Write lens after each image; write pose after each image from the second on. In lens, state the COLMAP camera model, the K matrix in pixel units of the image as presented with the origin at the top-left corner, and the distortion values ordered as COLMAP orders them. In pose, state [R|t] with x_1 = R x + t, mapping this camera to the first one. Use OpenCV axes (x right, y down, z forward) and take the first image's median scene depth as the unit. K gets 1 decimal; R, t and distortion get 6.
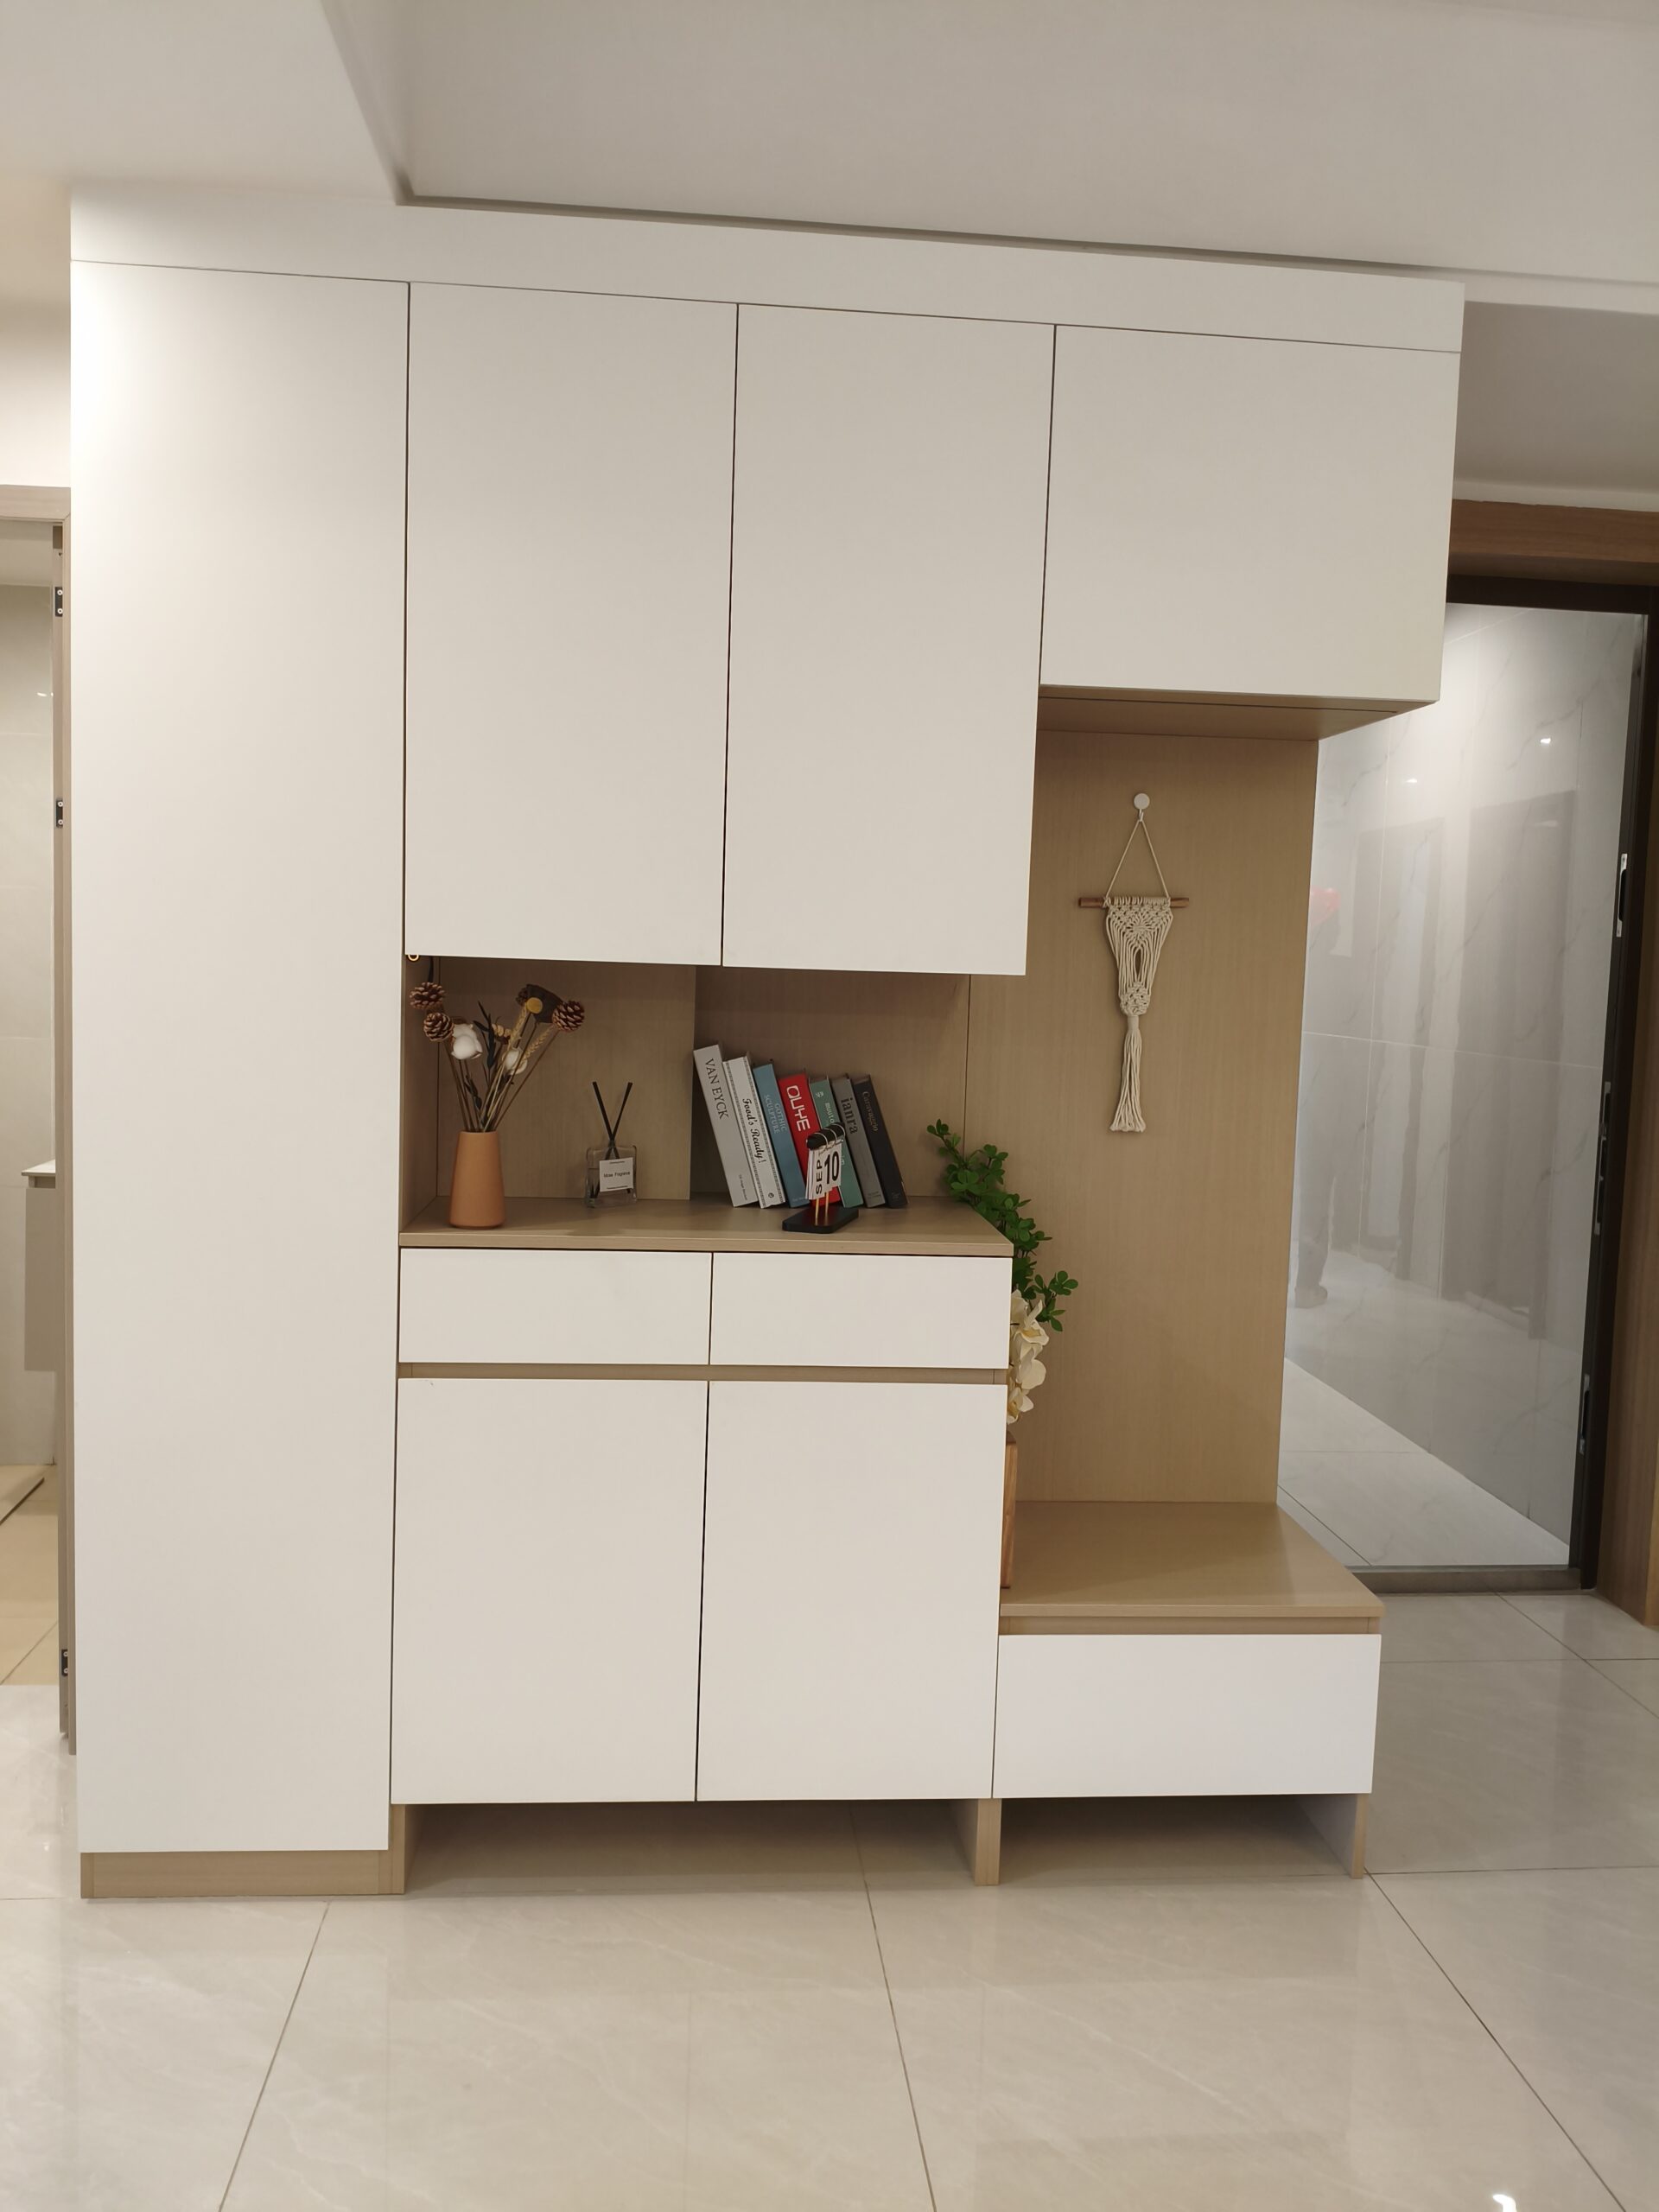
lens RADIAL K [[1697.5, 0, 810.8], [0, 1697.5, 1093.5], [0, 0, 1]] dist [0.027155, -0.037684]
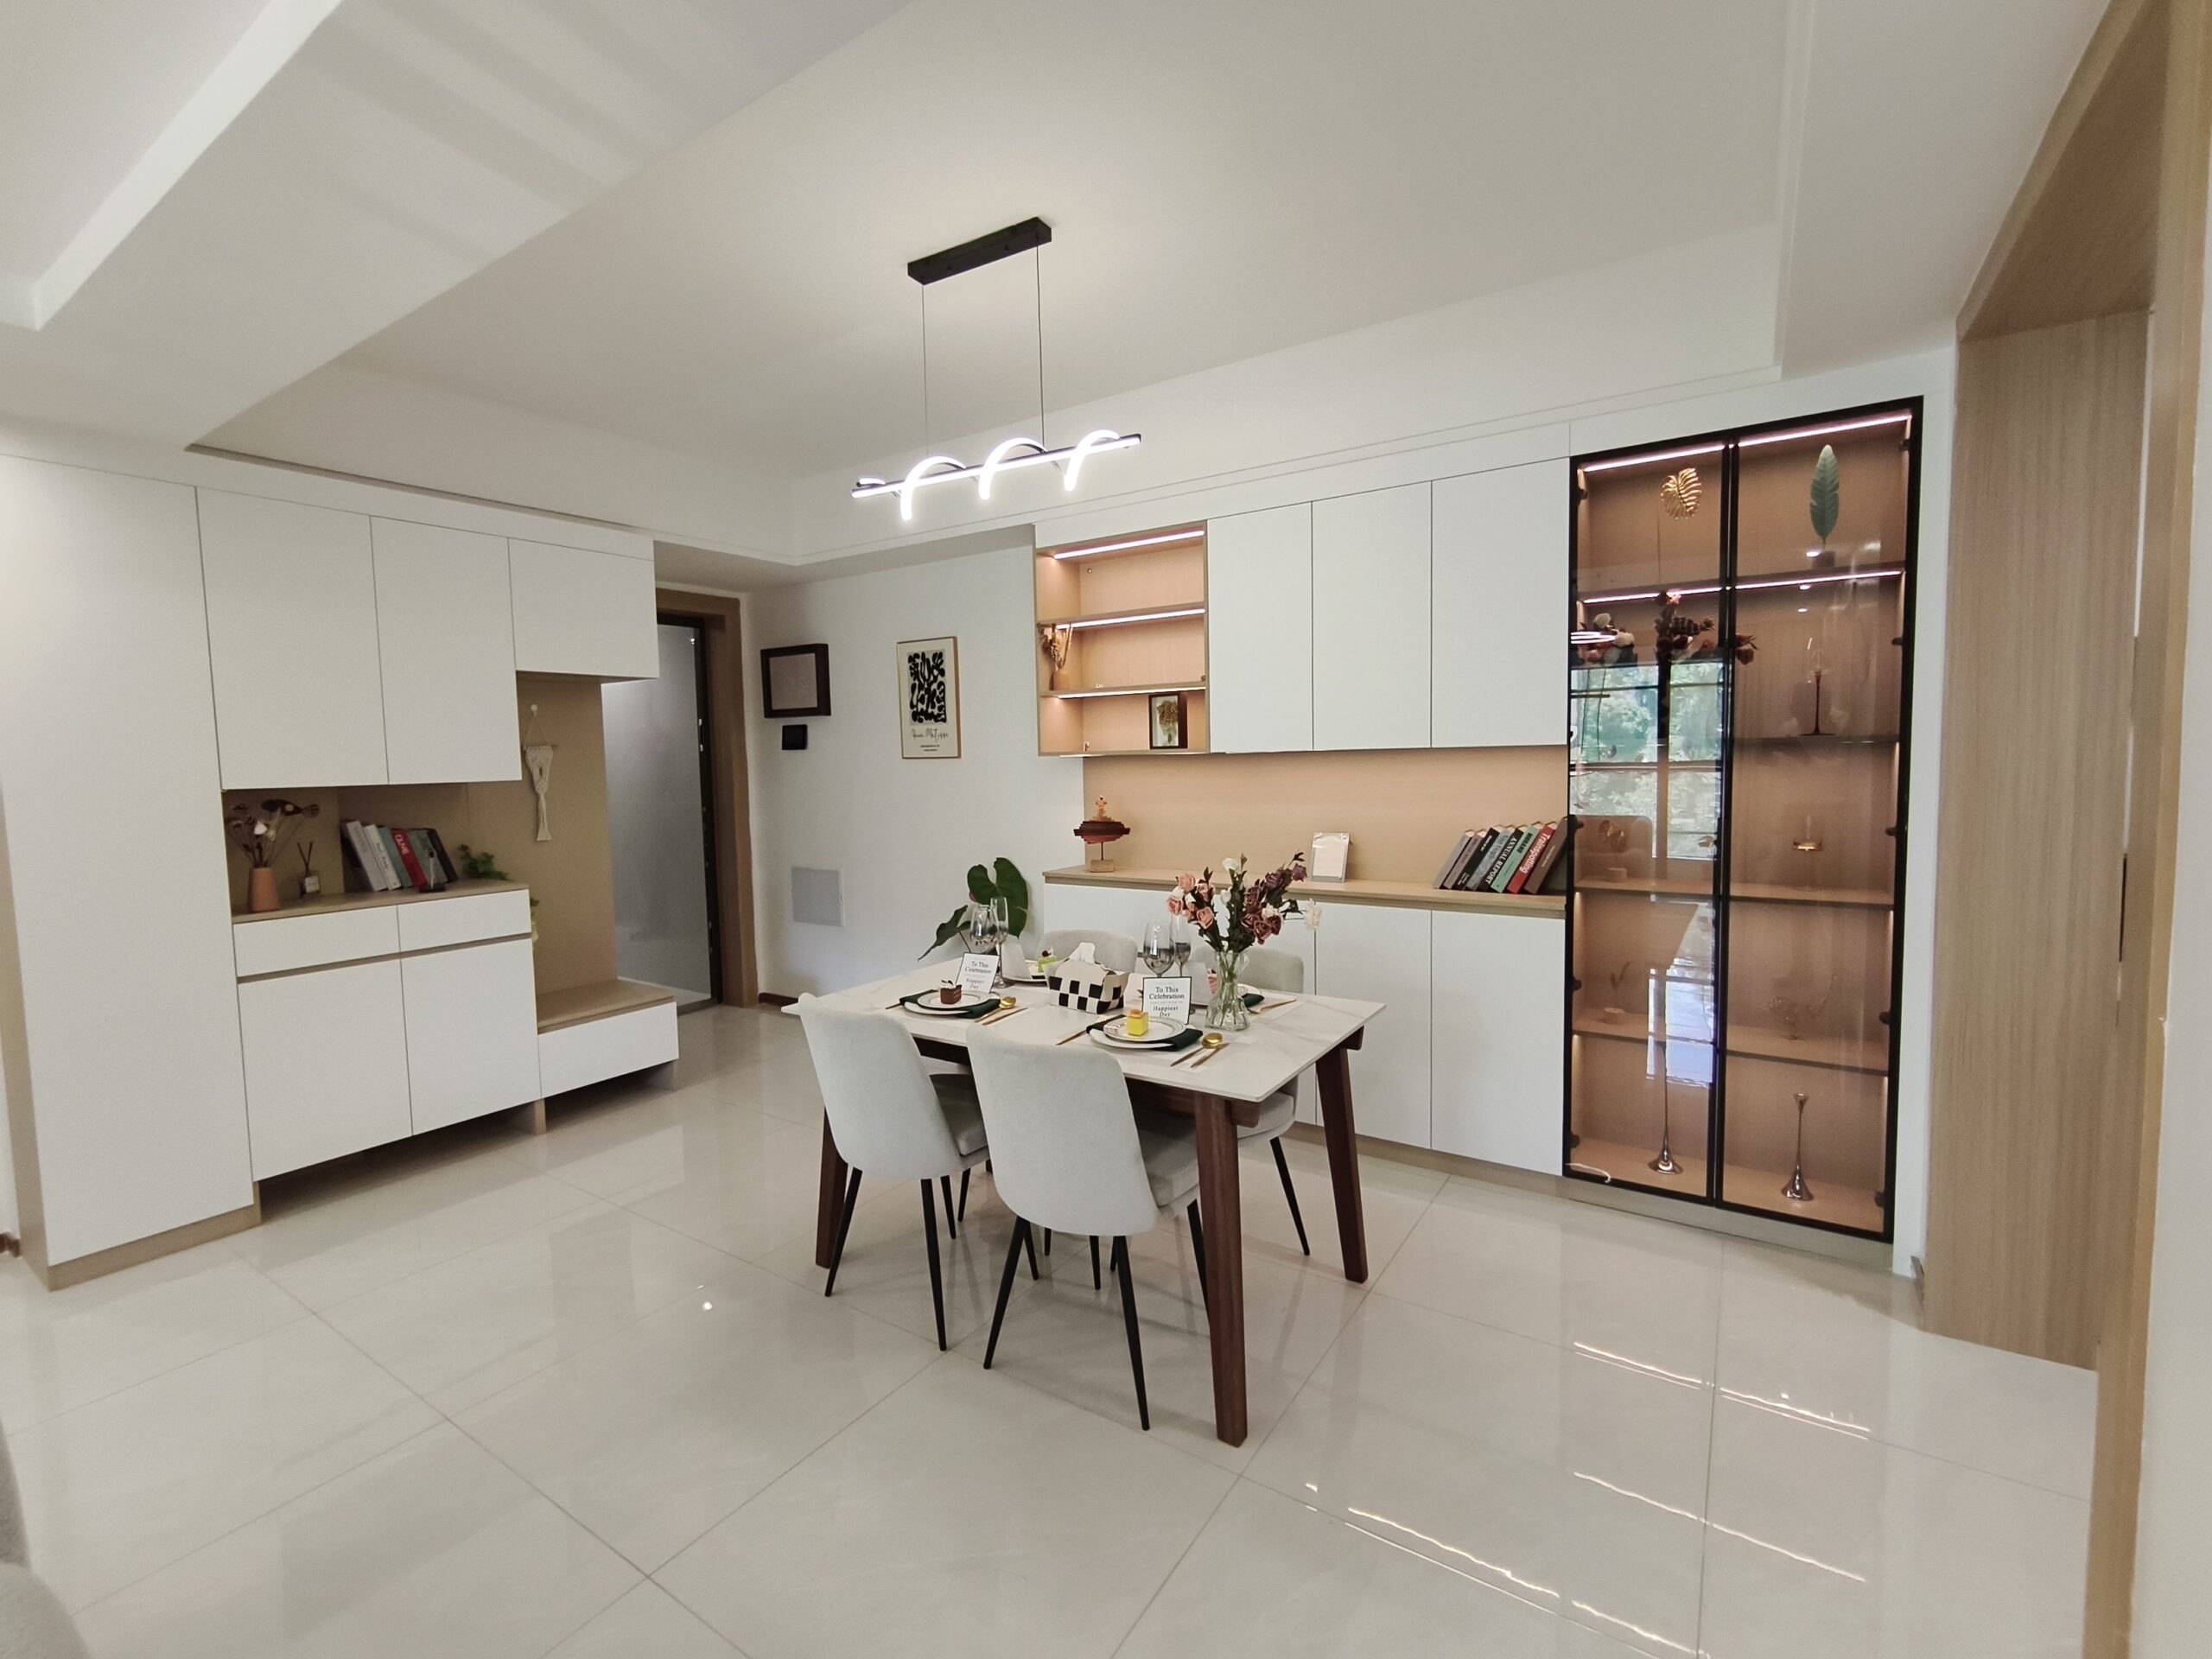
lens RADIAL K [[983.9, 0, 1095.2], [0, 983.9, 819.2], [0, 0, 1]] dist [0.002938, 0.000601]
pose [[0.630010, -0.096420, 0.770578, -0.460376], [0.101564, 0.993970, 0.041335, 0.015512], [-0.769917, 0.052221, 0.636004, -0.600017]]
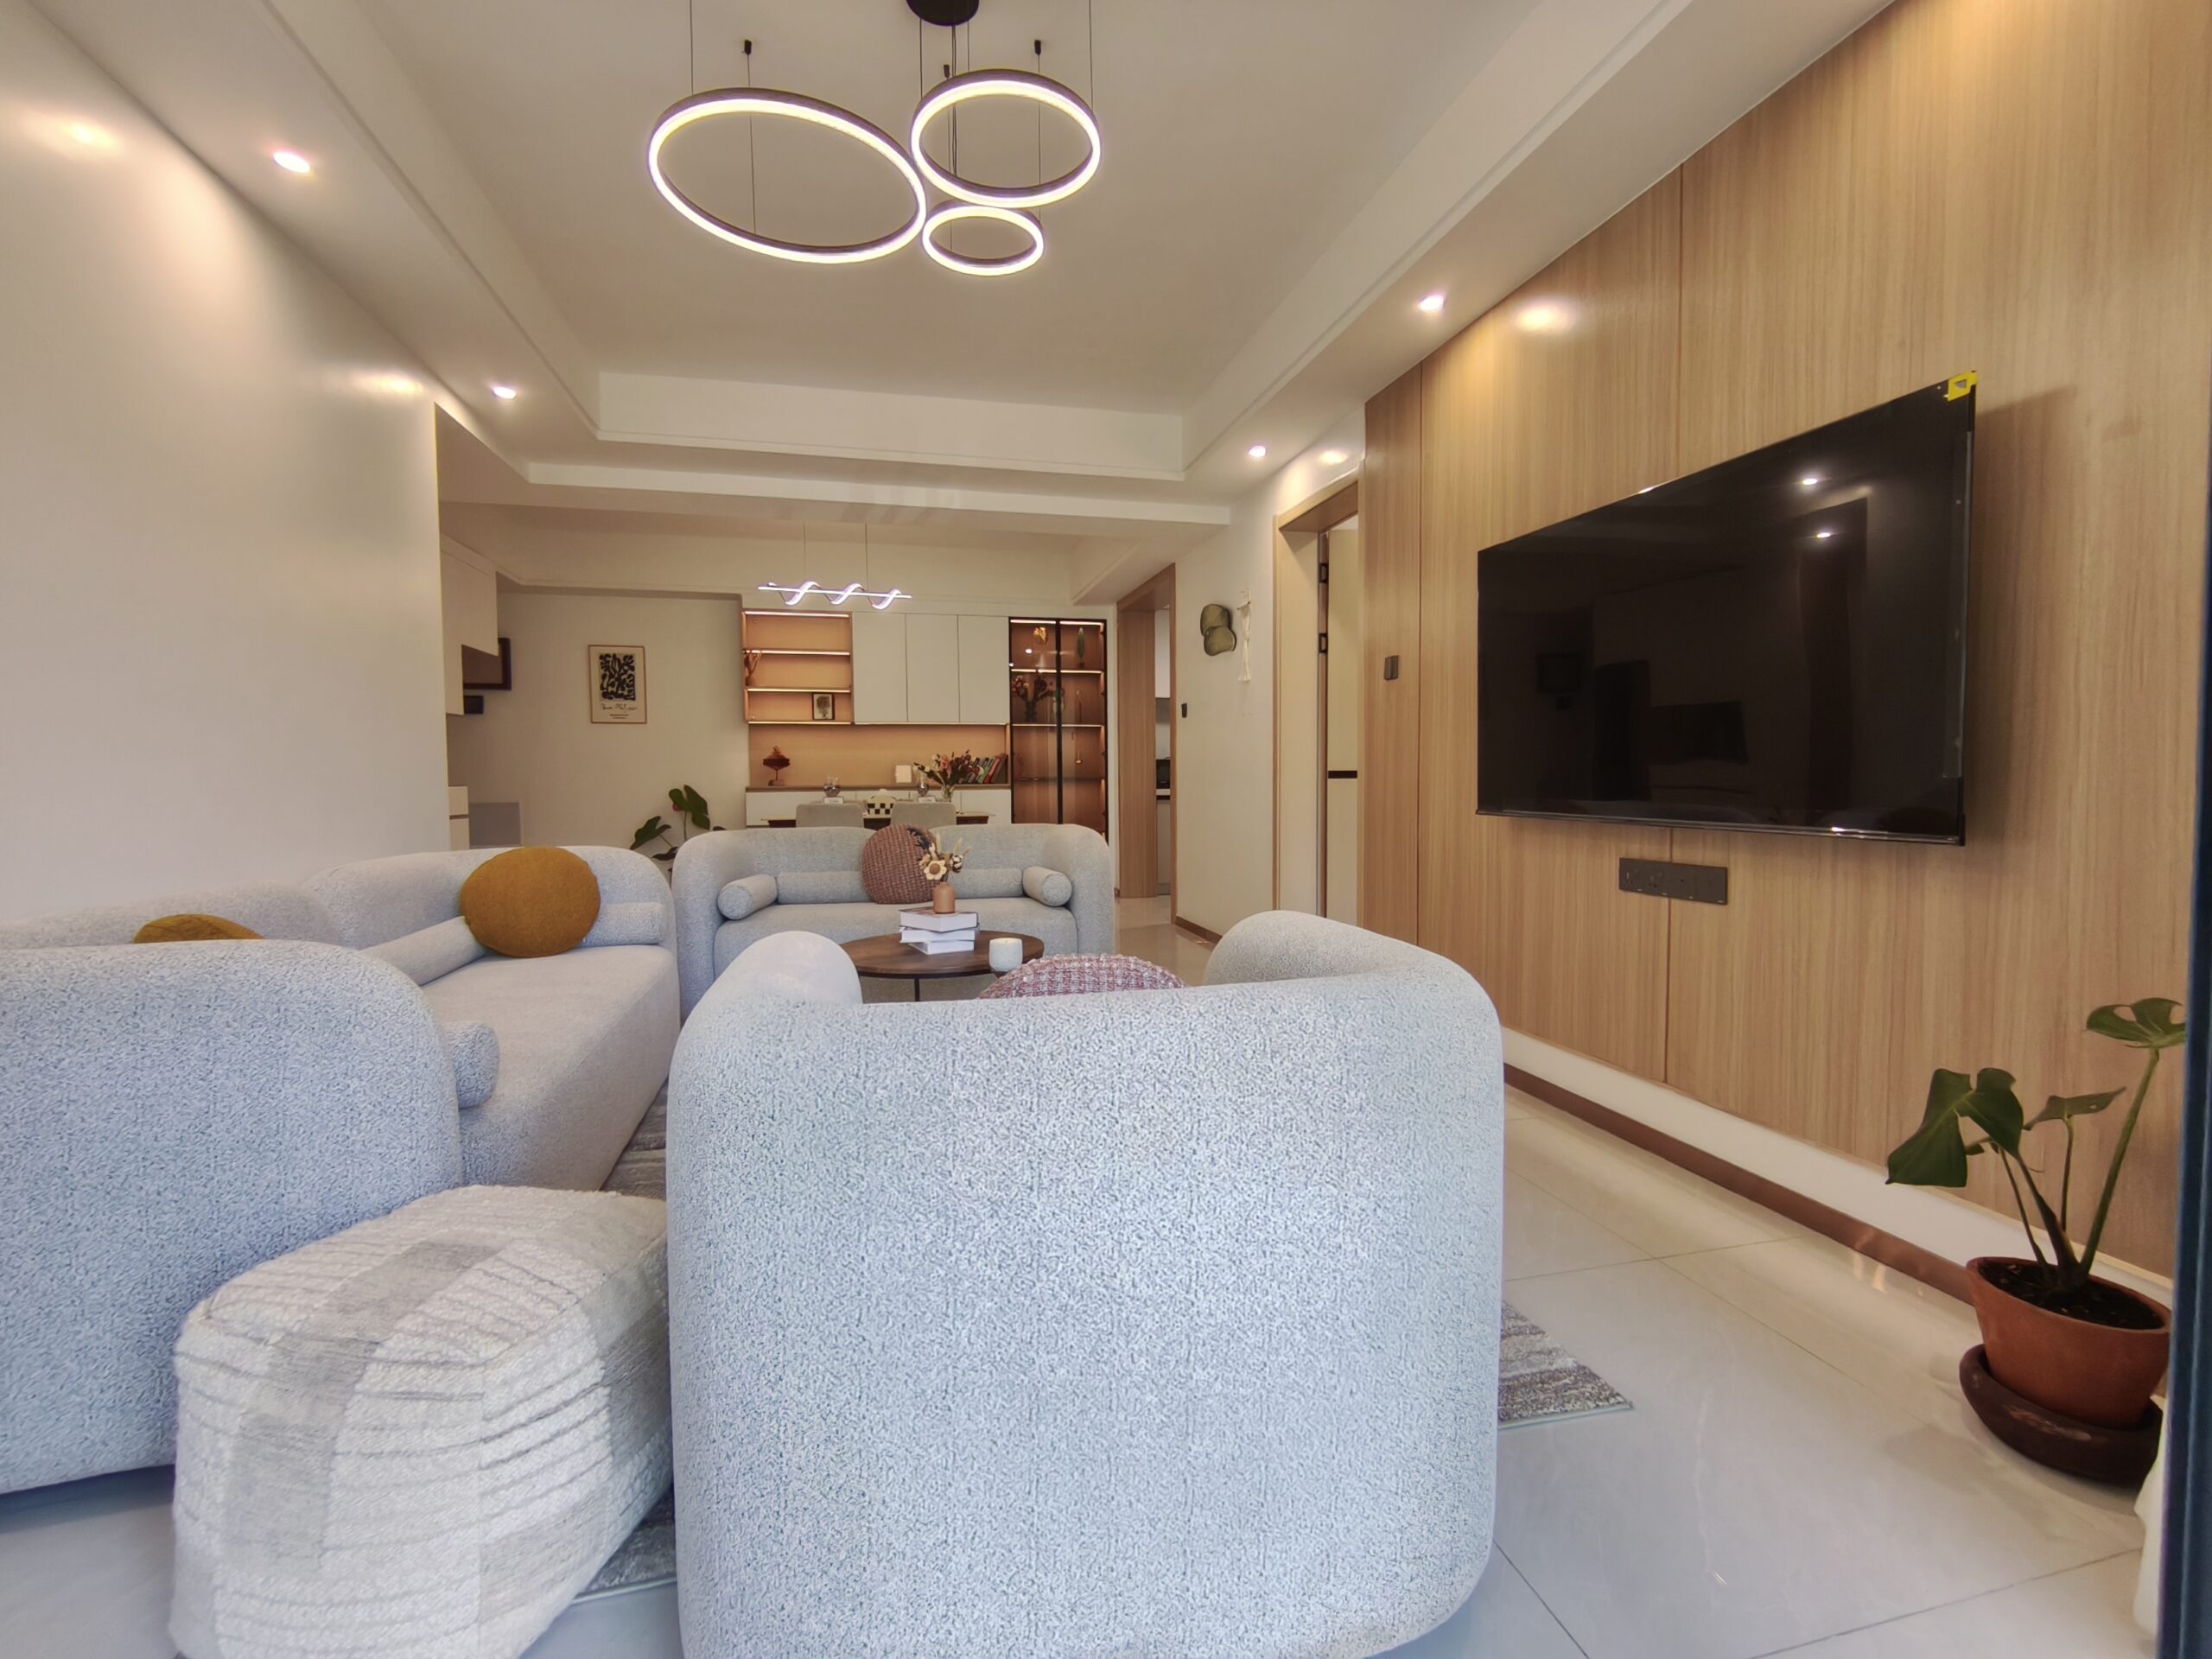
lens RADIAL K [[983.9, 0, 1056.1], [0, 983.9, 843.3], [0, 0, 1]] dist [0.002938, 0.000601]
pose [[-0.098571, -0.098218, 0.990271, -2.199370], [0.075221, 0.991535, 0.105831, 0.085473], [-0.992283, 0.084921, -0.090349, -0.160603]]
